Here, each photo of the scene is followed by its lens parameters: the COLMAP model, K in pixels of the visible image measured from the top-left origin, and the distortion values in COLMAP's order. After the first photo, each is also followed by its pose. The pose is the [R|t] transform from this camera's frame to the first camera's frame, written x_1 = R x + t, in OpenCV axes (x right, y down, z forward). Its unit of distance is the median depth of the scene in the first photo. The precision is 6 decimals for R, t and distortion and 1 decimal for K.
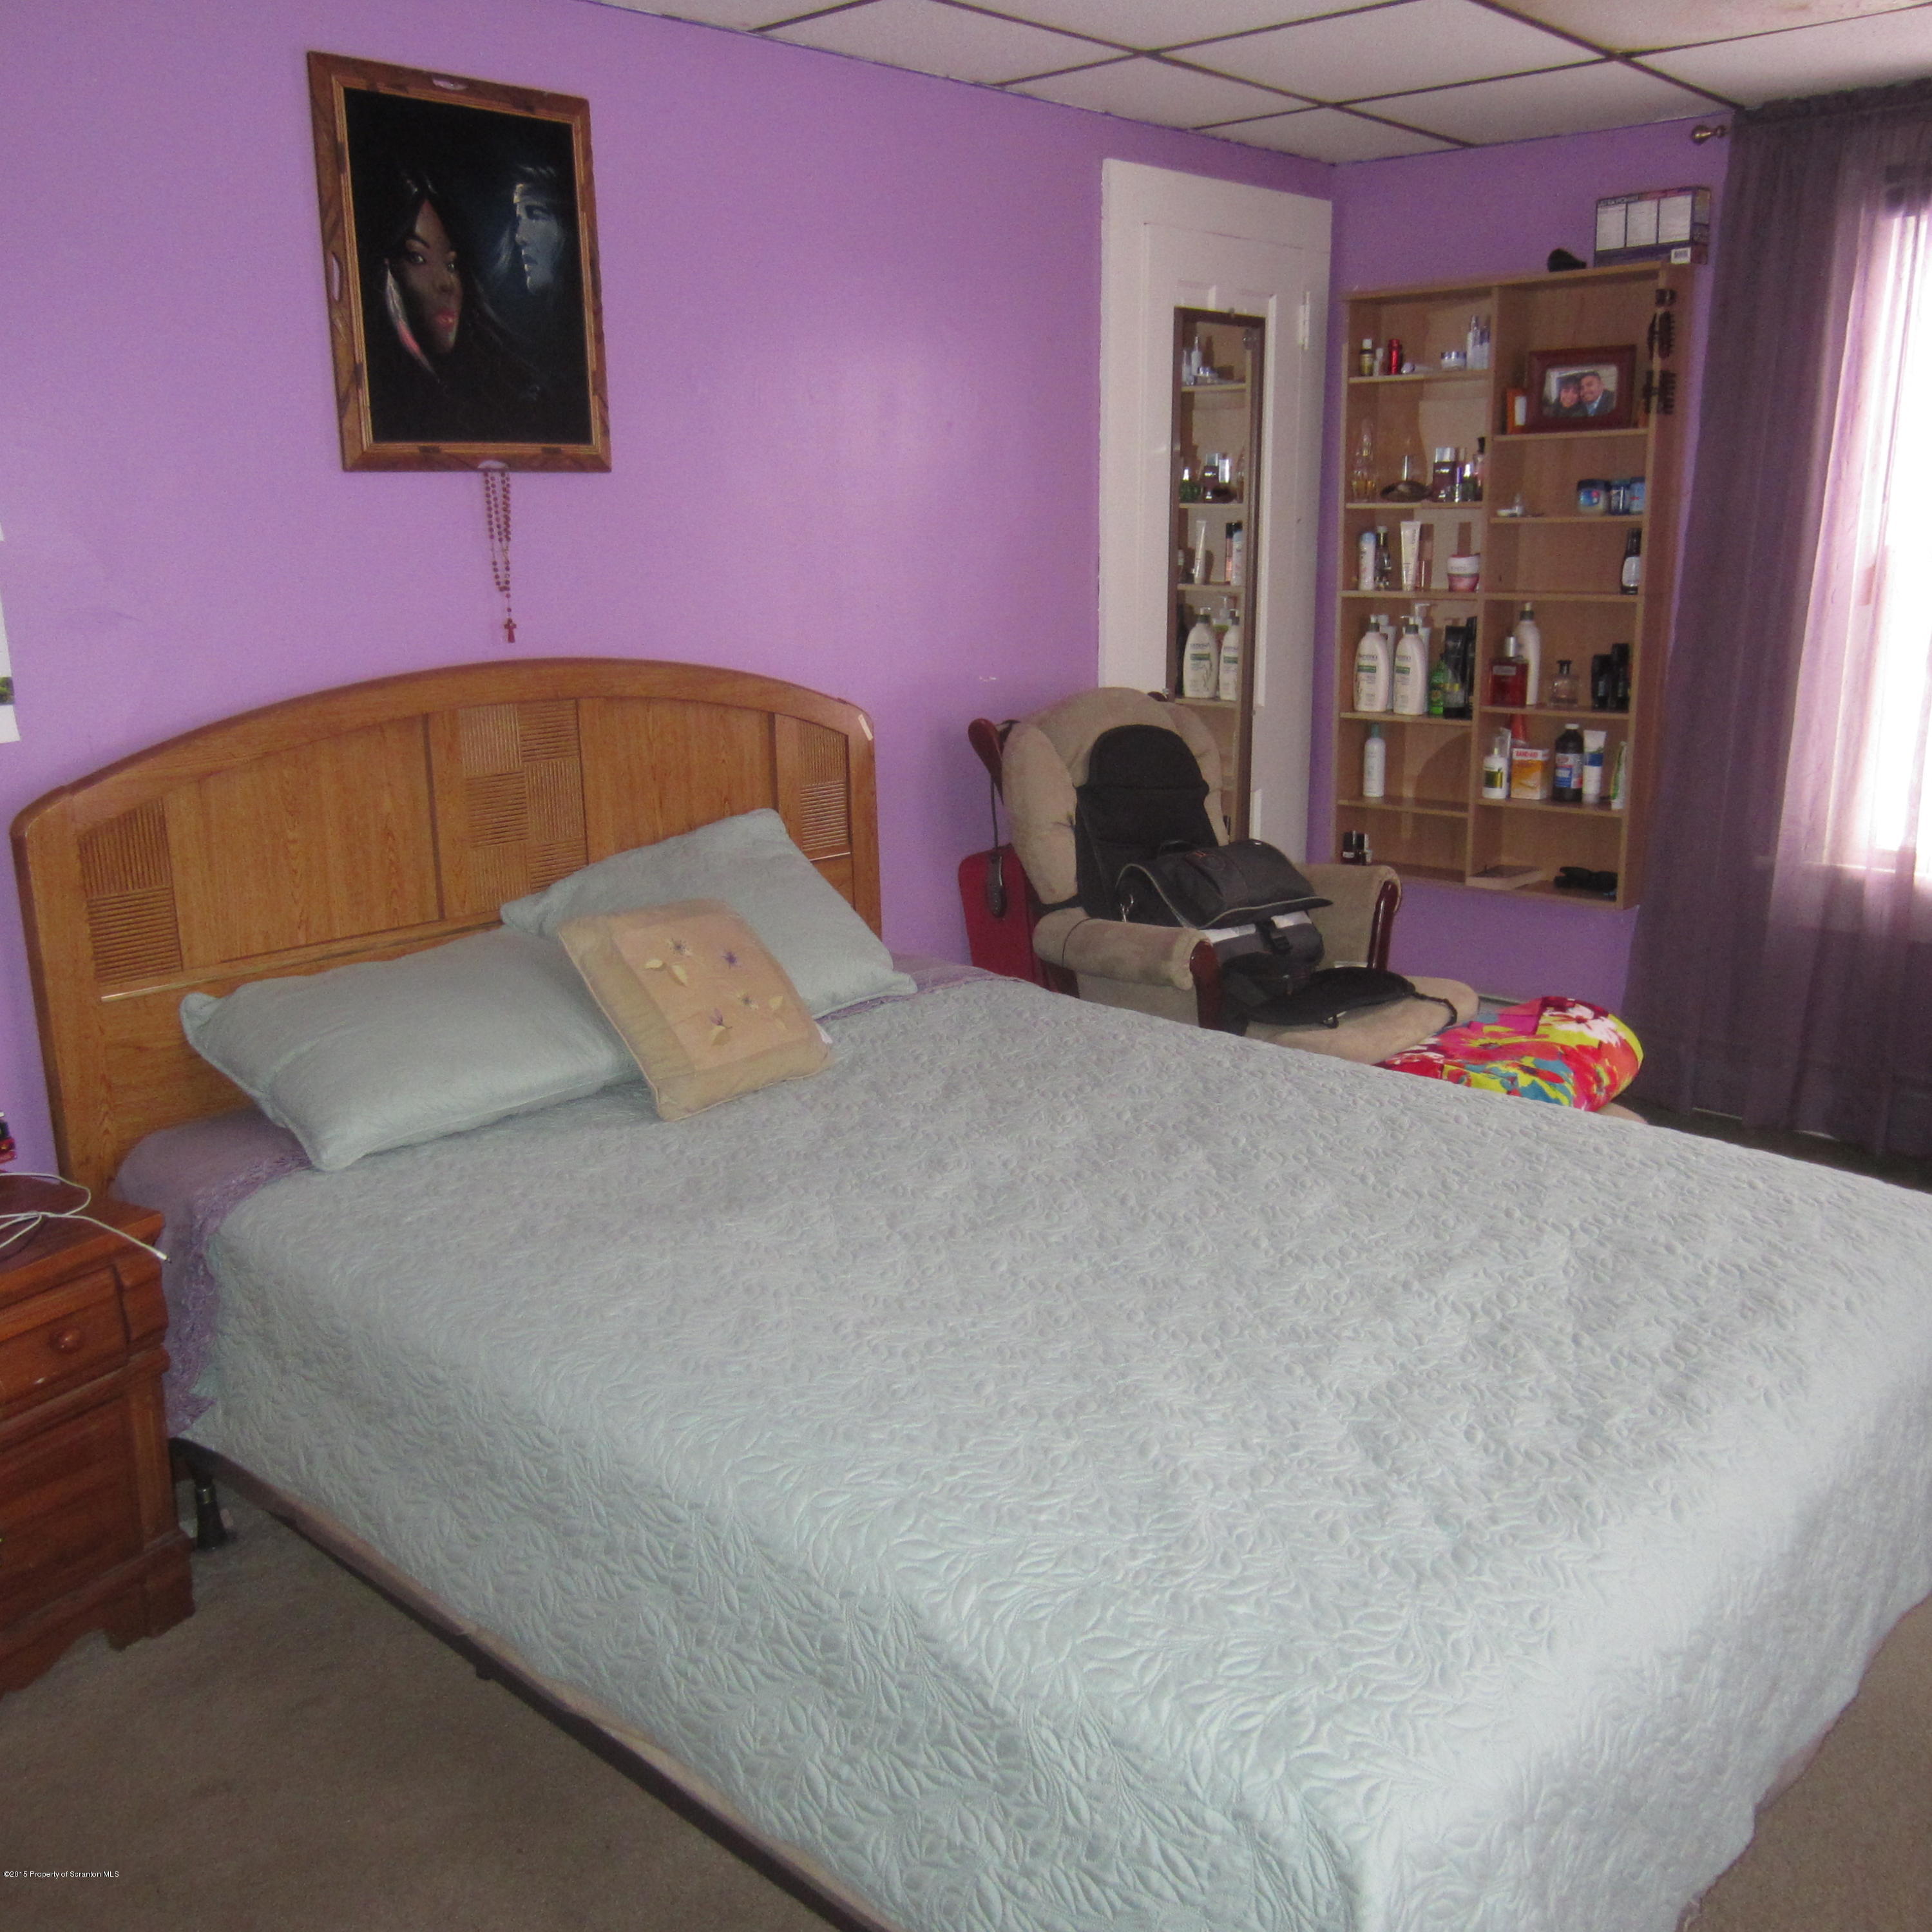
lens RADIAL K [[1846.3, 0, 966.0], [0, 1846.3, 966.0], [0, 0, 1]] dist [-0.021595, 0.009020]
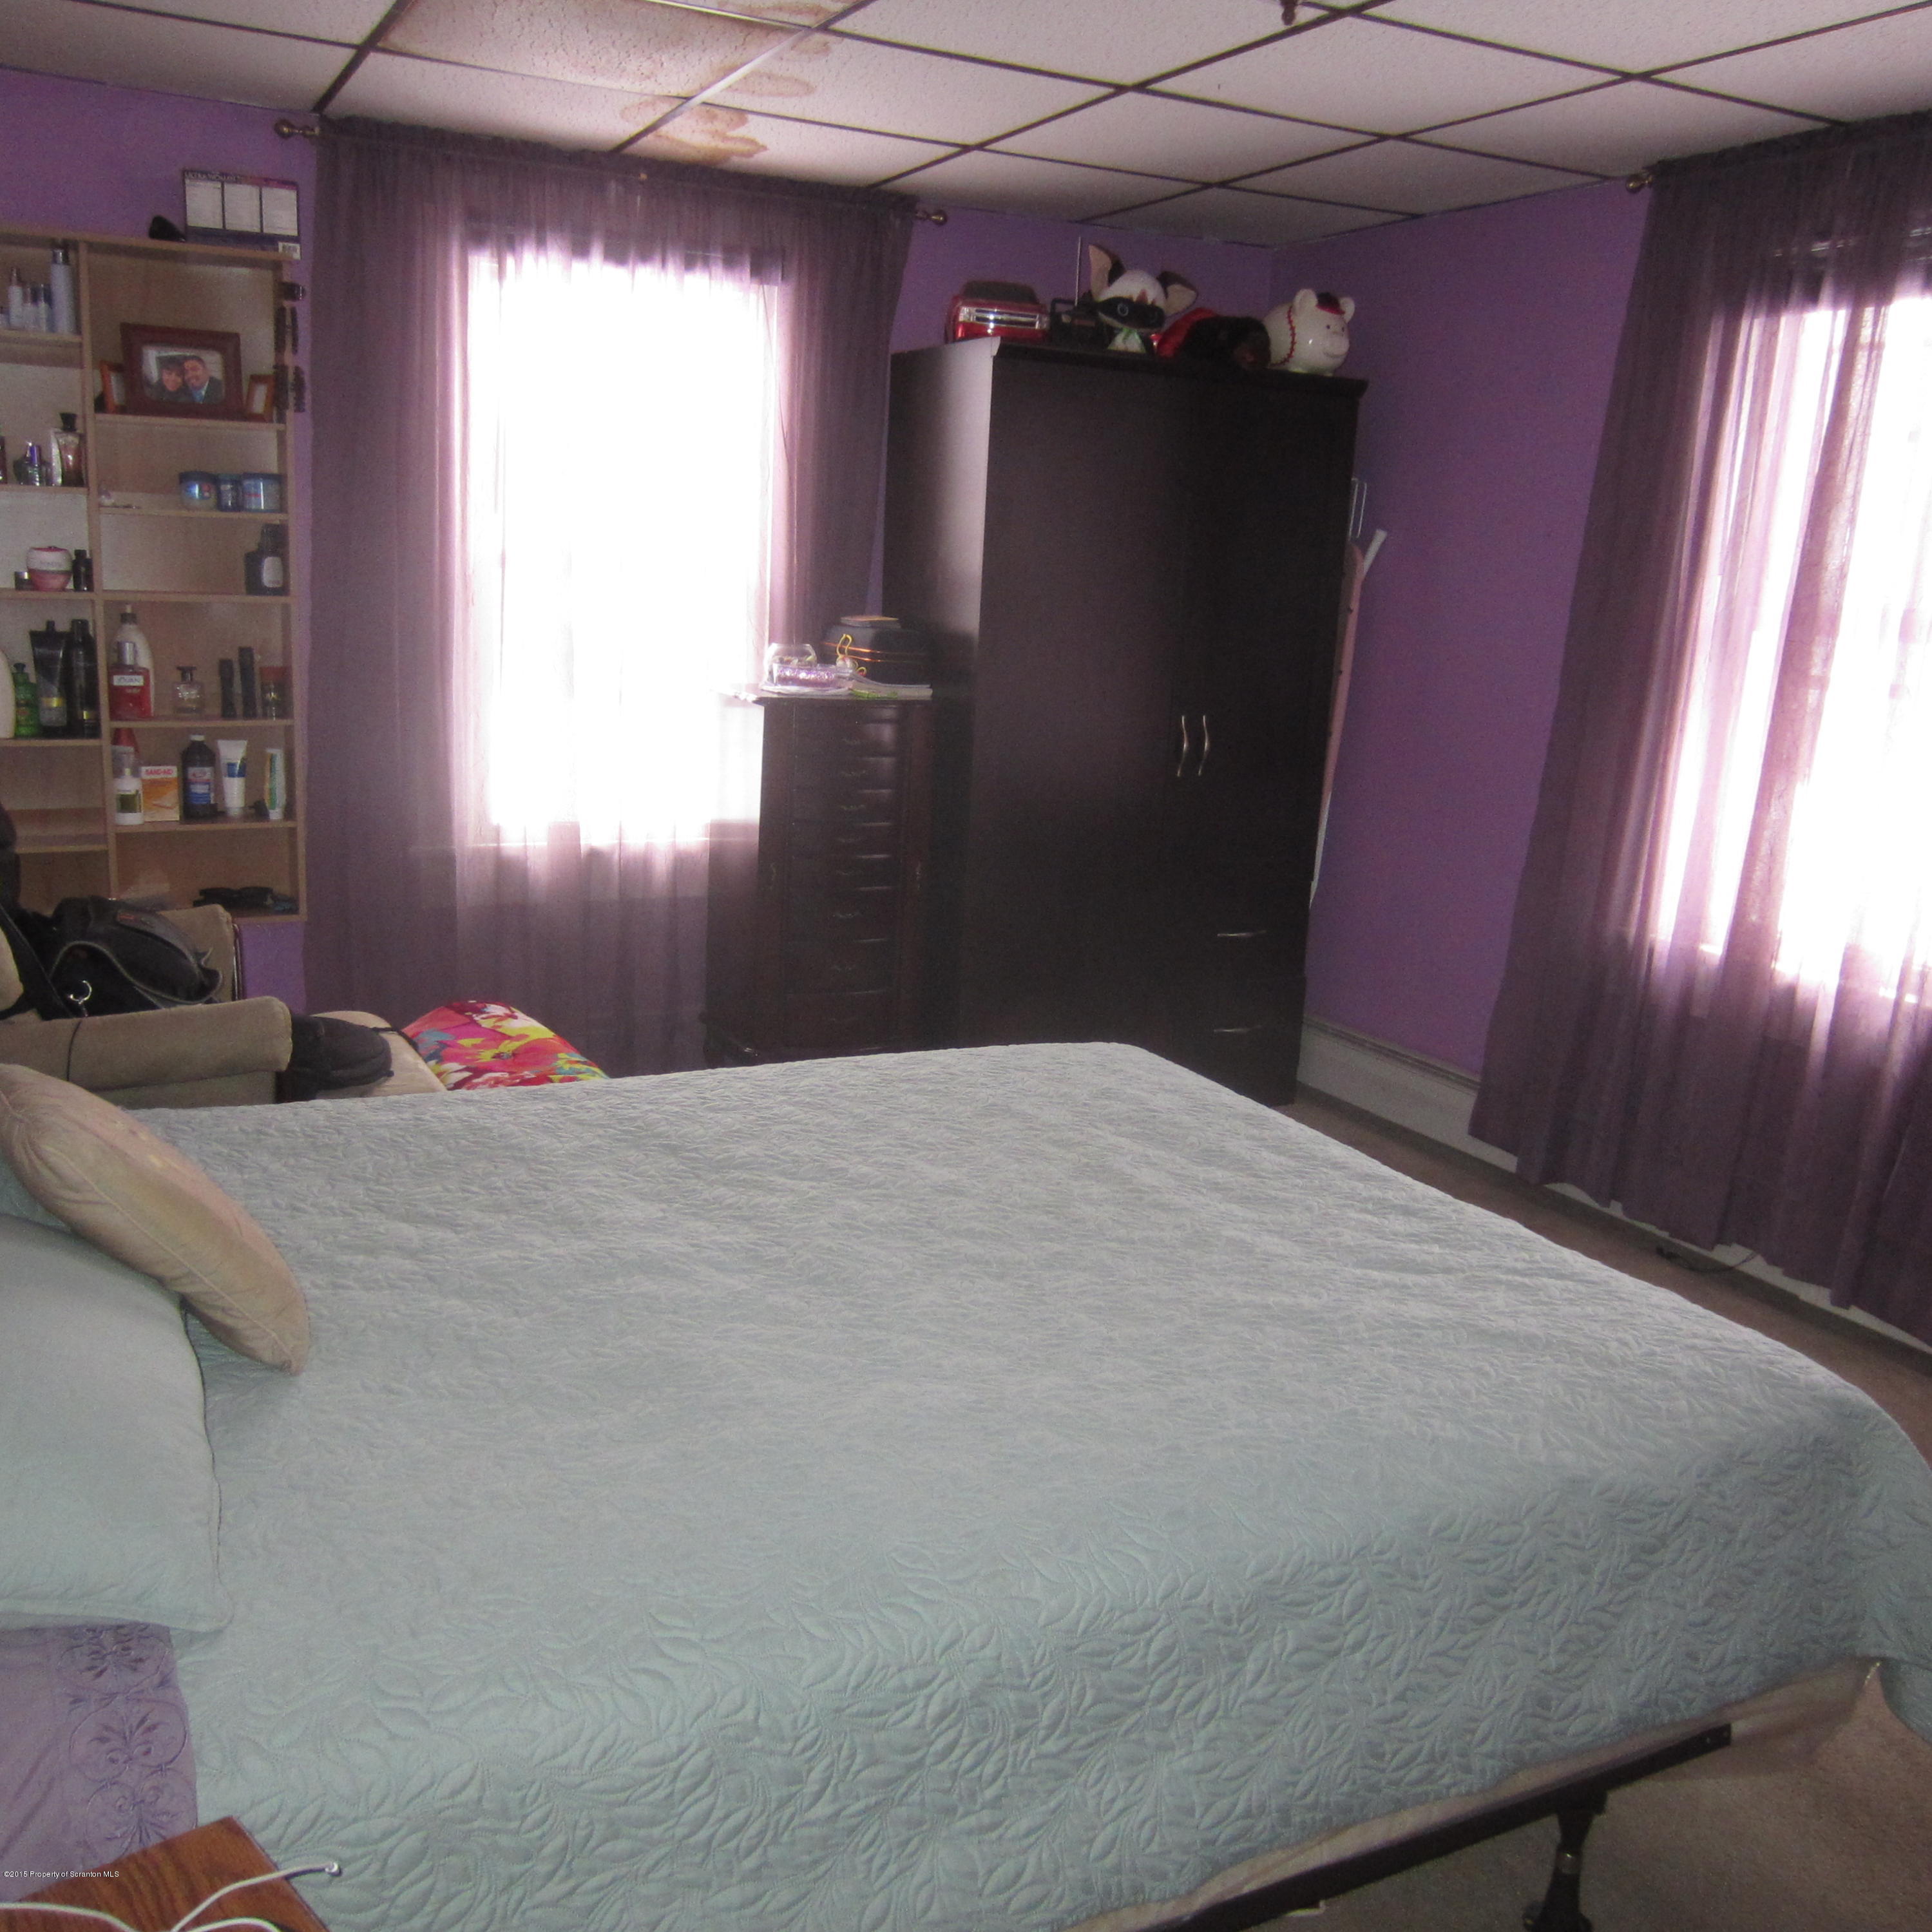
lens RADIAL K [[1846.3, 0, 966.0], [0, 1846.3, 966.0], [0, 0, 1]] dist [-0.021595, 0.009020]
pose [[0.341954, -0.173411, 0.923578, -0.438906], [0.176170, 0.977230, 0.118258, -0.063009], [-0.923056, 0.122268, 0.364717, 0.340360]]
